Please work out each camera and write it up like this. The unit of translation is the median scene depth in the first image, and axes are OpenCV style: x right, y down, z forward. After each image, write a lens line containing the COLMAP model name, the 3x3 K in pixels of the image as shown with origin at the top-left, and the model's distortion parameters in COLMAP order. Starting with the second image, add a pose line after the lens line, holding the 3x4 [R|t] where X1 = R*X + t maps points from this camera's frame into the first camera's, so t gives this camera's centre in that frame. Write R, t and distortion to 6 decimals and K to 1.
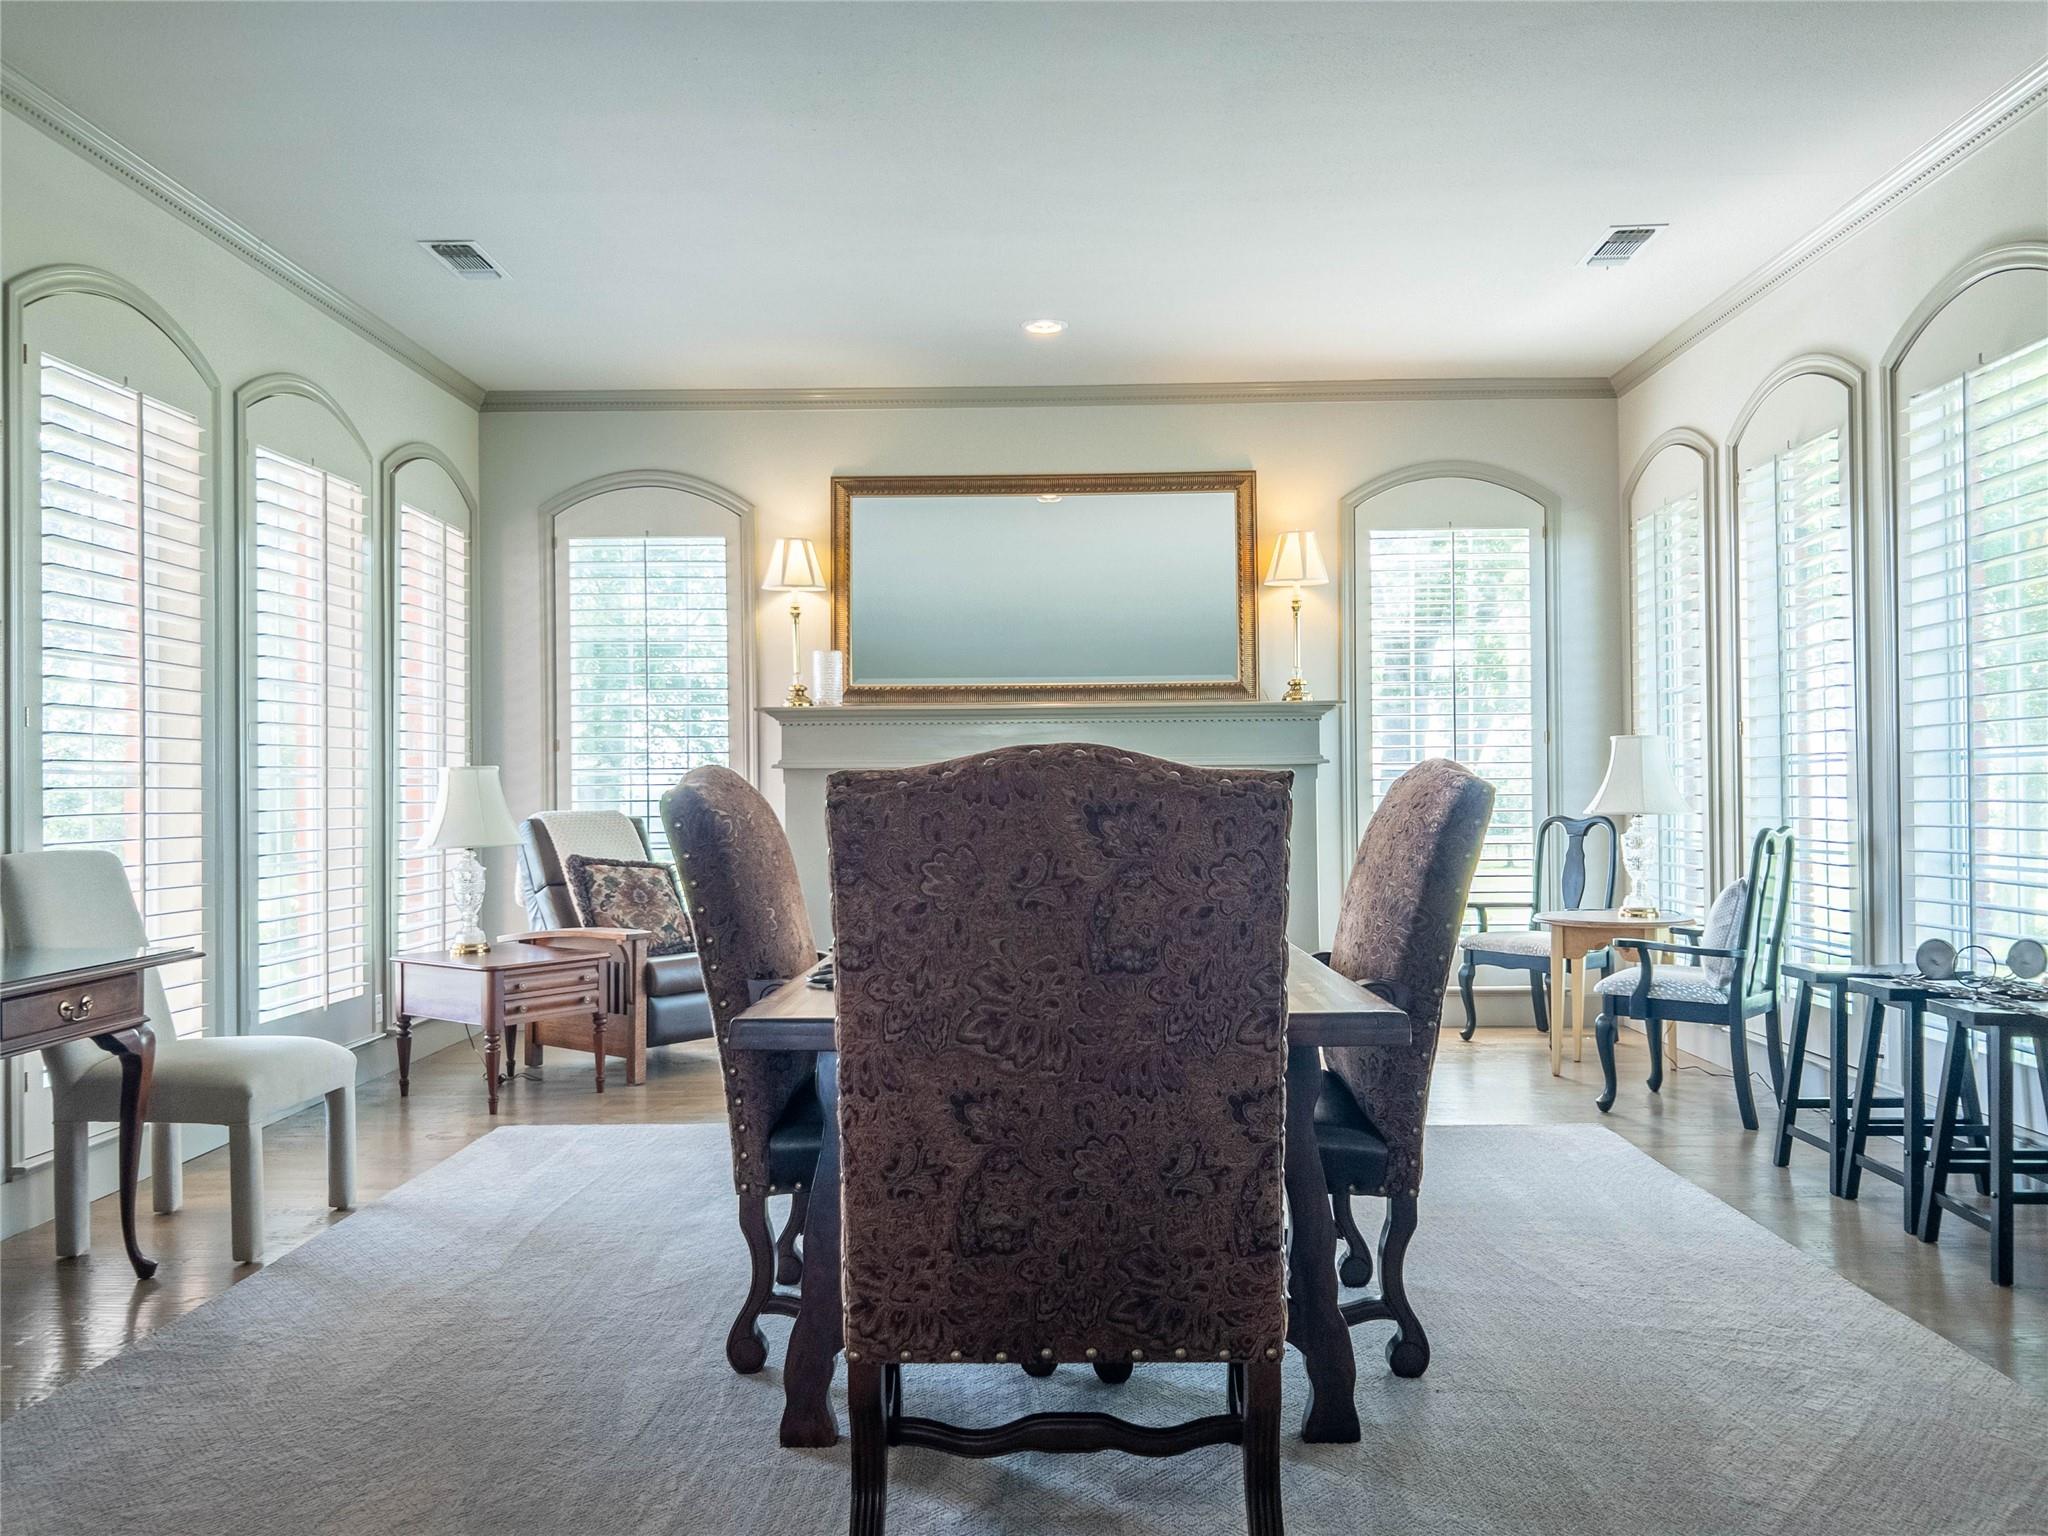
lens RADIAL K [[1550.9, 0, 1020.4], [0, 1550.9, 778.1], [0, 0, 1]] dist [0.065135, -0.045657]
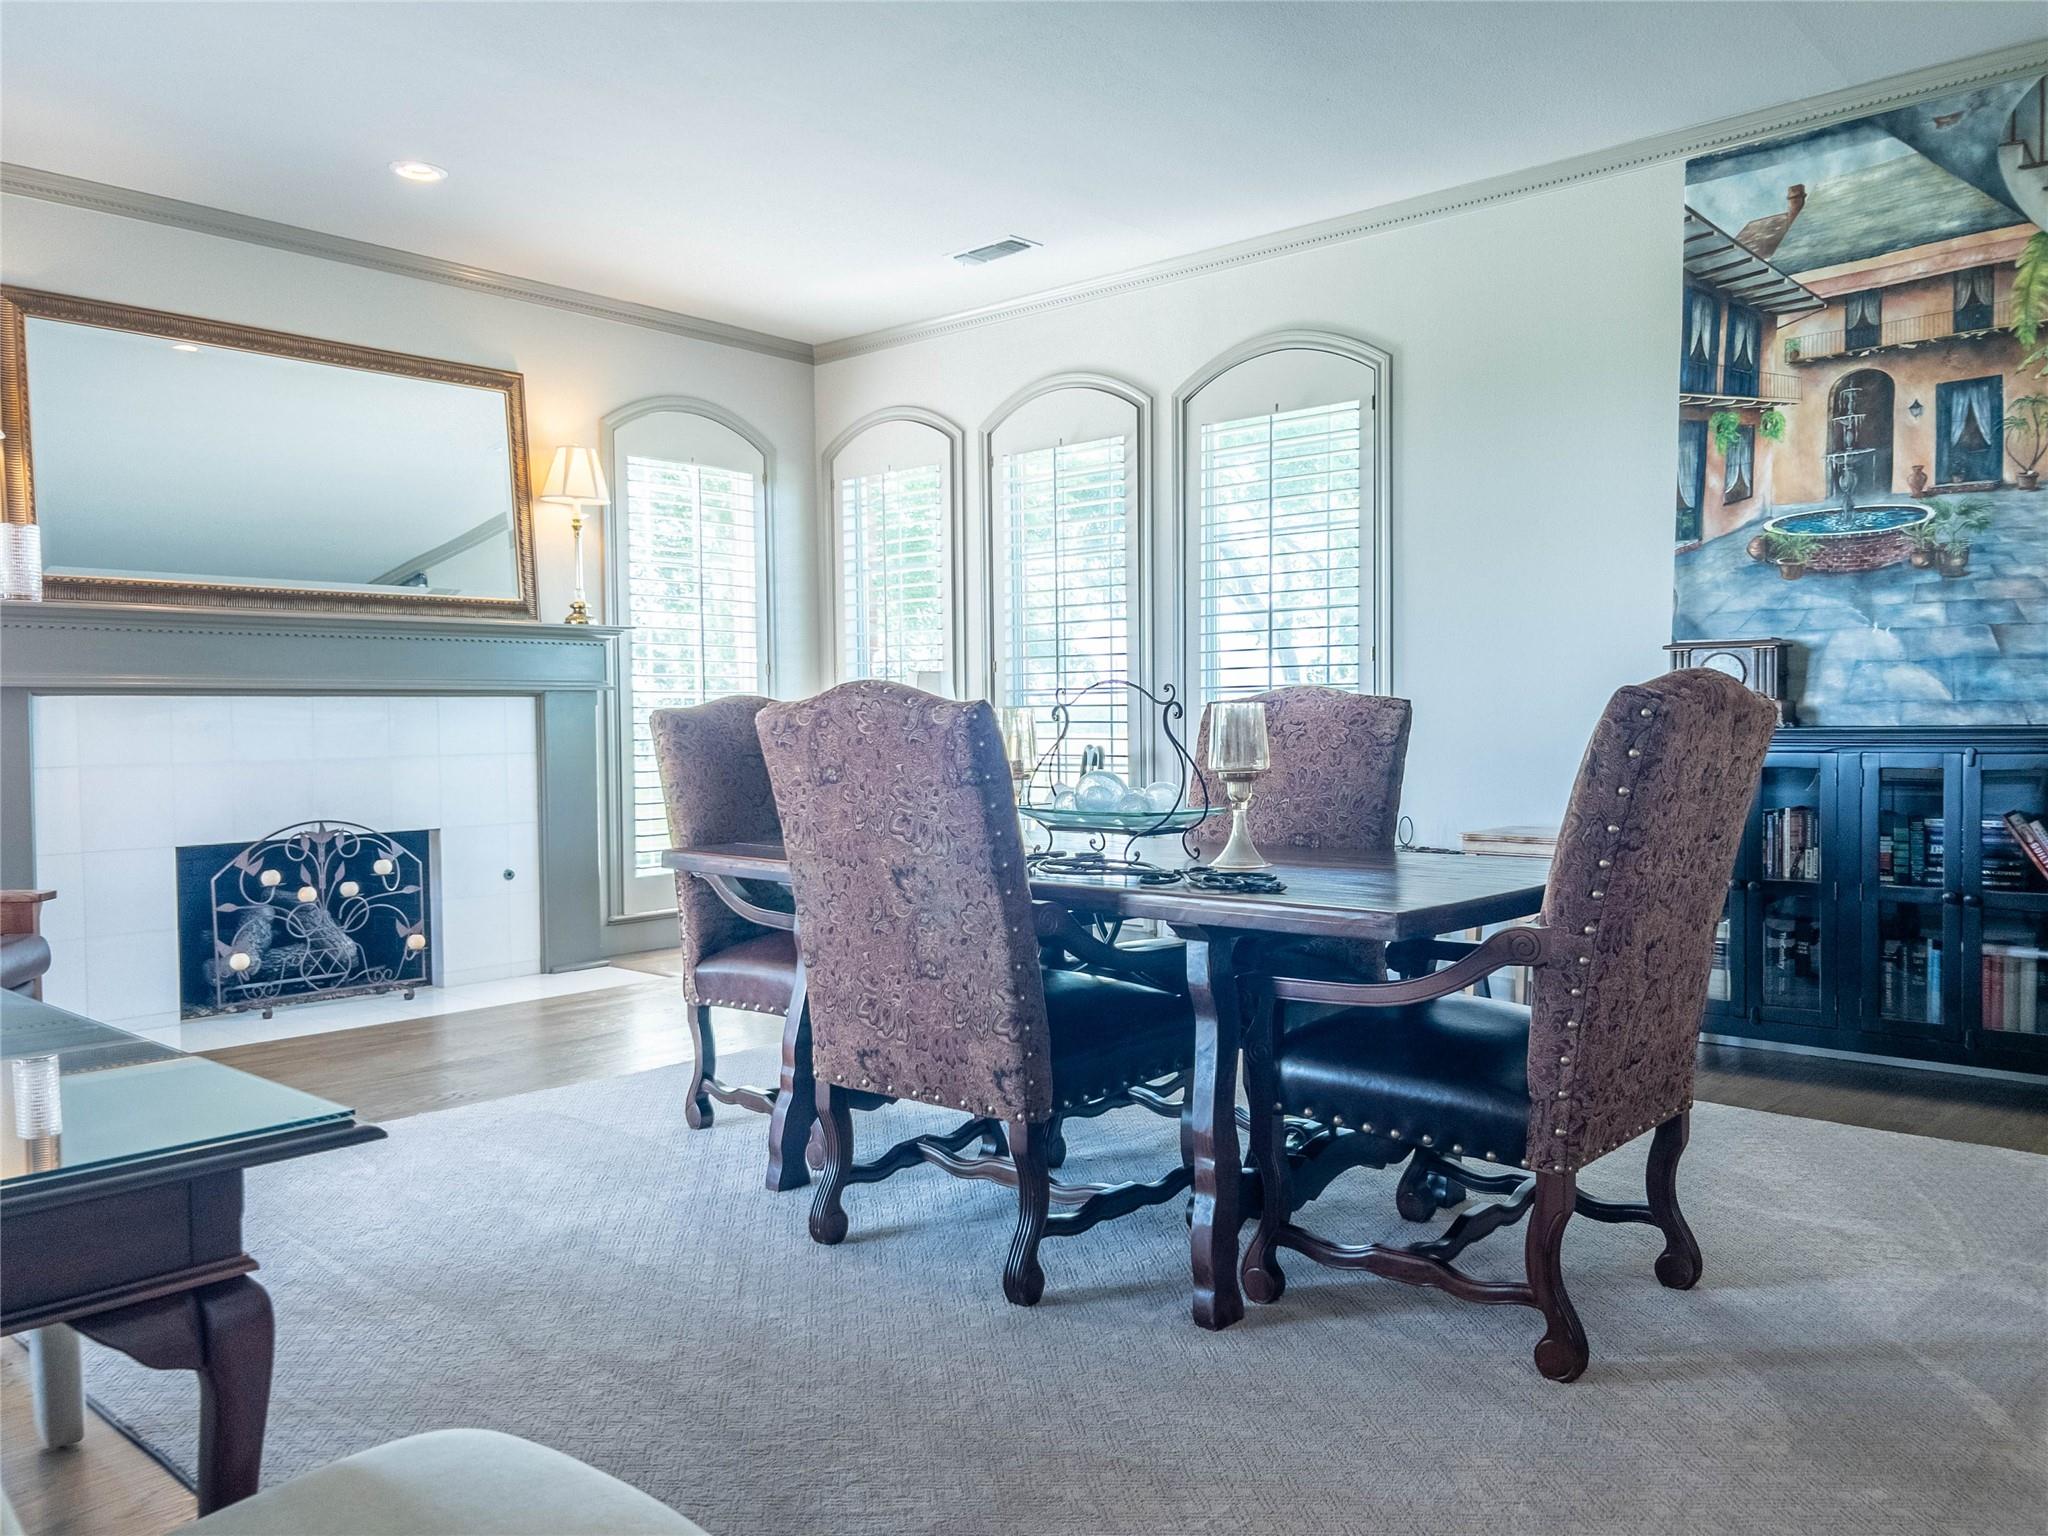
lens RADIAL K [[1550.9, 0, 1015.8], [0, 1550.9, 771.0], [0, 0, 1]] dist [0.065135, -0.045657]
pose [[0.658953, -0.024624, 0.751781, -0.374024], [-0.003382, 0.999357, 0.035697, 0.005975], [-0.752176, -0.026065, 0.658446, 0.157204]]
